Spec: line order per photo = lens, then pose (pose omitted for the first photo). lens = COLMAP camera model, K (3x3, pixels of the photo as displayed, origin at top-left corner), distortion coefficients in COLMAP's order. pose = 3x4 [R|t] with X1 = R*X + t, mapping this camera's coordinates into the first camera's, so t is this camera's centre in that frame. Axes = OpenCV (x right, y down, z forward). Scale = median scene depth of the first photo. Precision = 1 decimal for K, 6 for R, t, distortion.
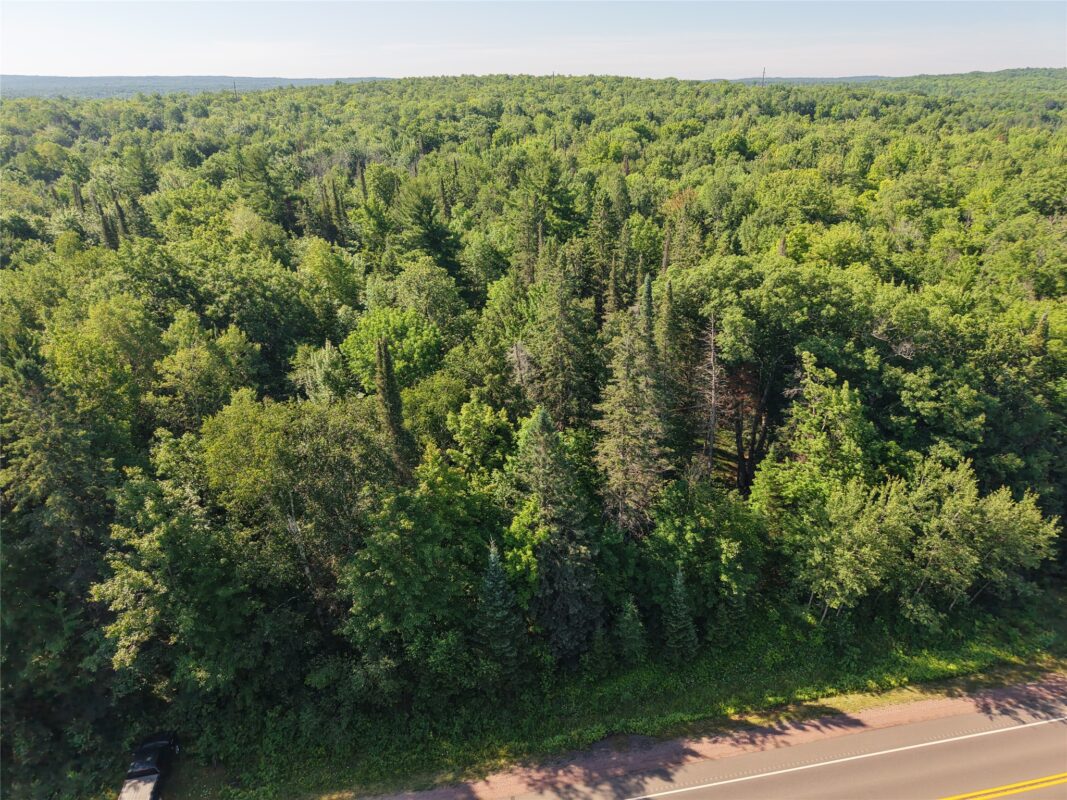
lens RADIAL K [[733.0, 0, 535.1], [0, 733.0, 398.2], [0, 0, 1]] dist [0.008726, -0.004667]
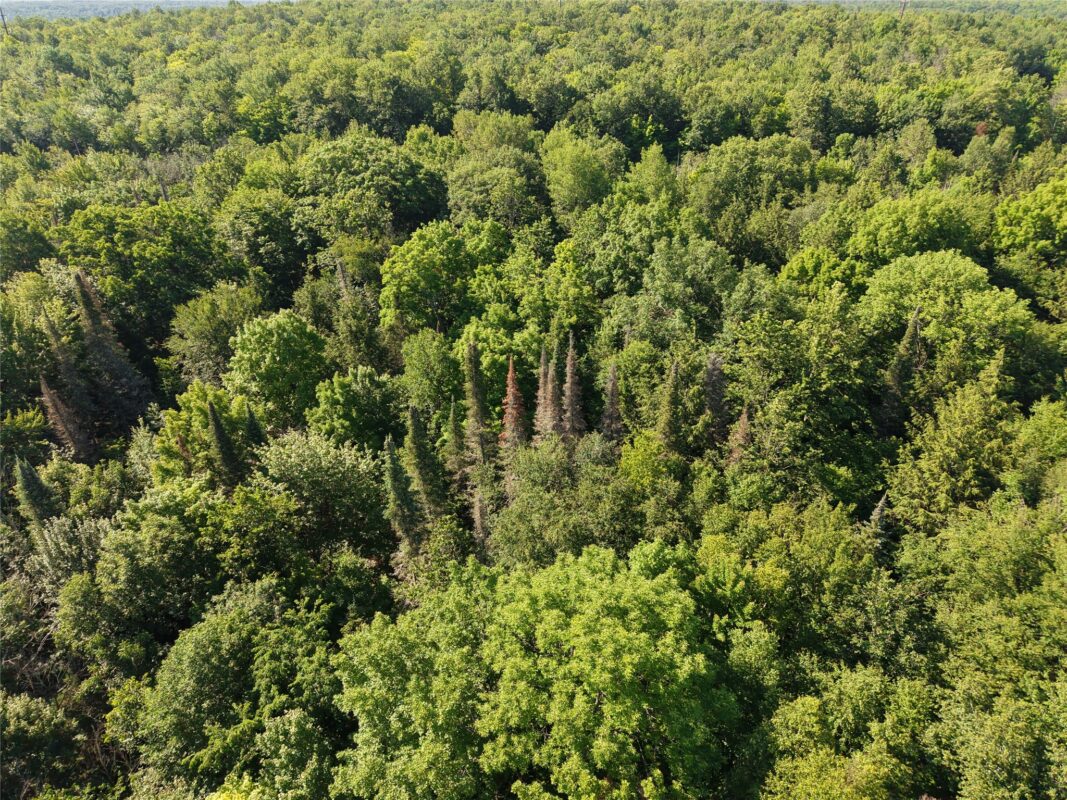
lens RADIAL K [[733.0, 0, 533.1], [0, 733.0, 400.3], [0, 0, 1]] dist [0.008726, -0.004667]
pose [[0.999913, -0.002966, 0.012822, -0.007879], [0.001725, 0.995407, 0.095718, -0.243228], [-0.013047, -0.095687, 0.995326, 0.539913]]
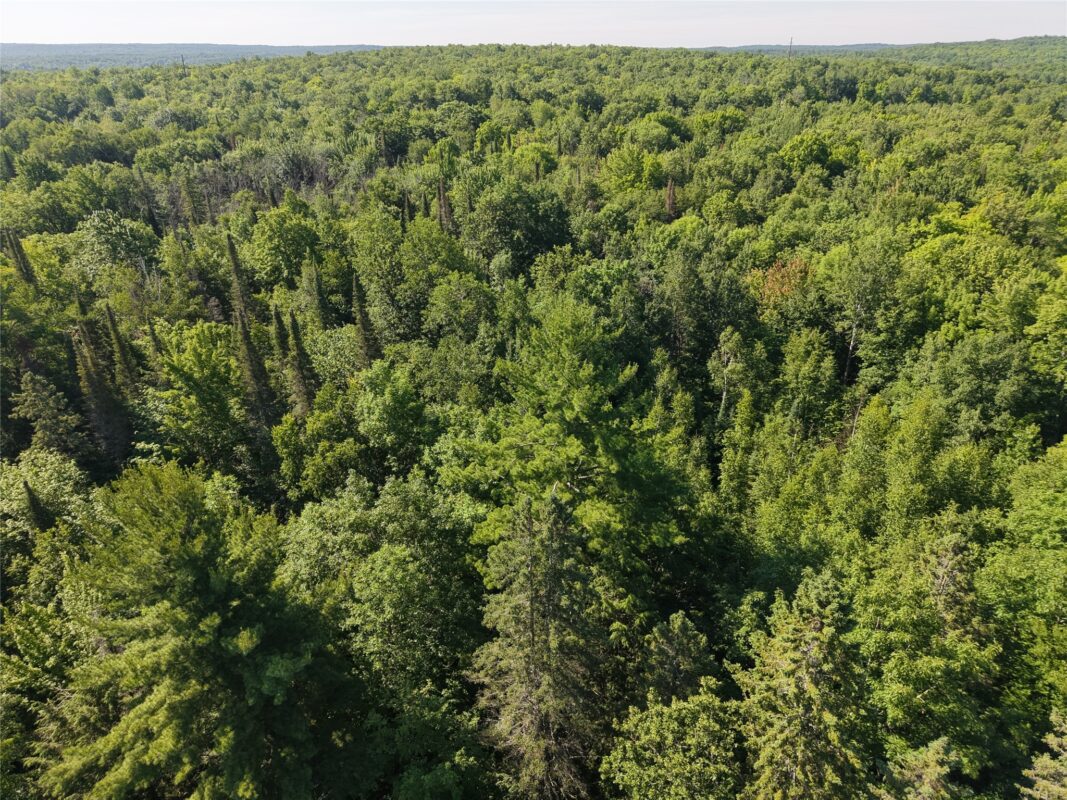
lens RADIAL K [[733.0, 0, 532.2], [0, 733.0, 401.8], [0, 0, 1]] dist [0.008726, -0.004667]
pose [[0.999991, -0.001689, 0.003835, -0.002547], [0.001532, 0.999172, 0.040657, -0.076403], [-0.003900, -0.040650, 0.999166, 0.159206]]
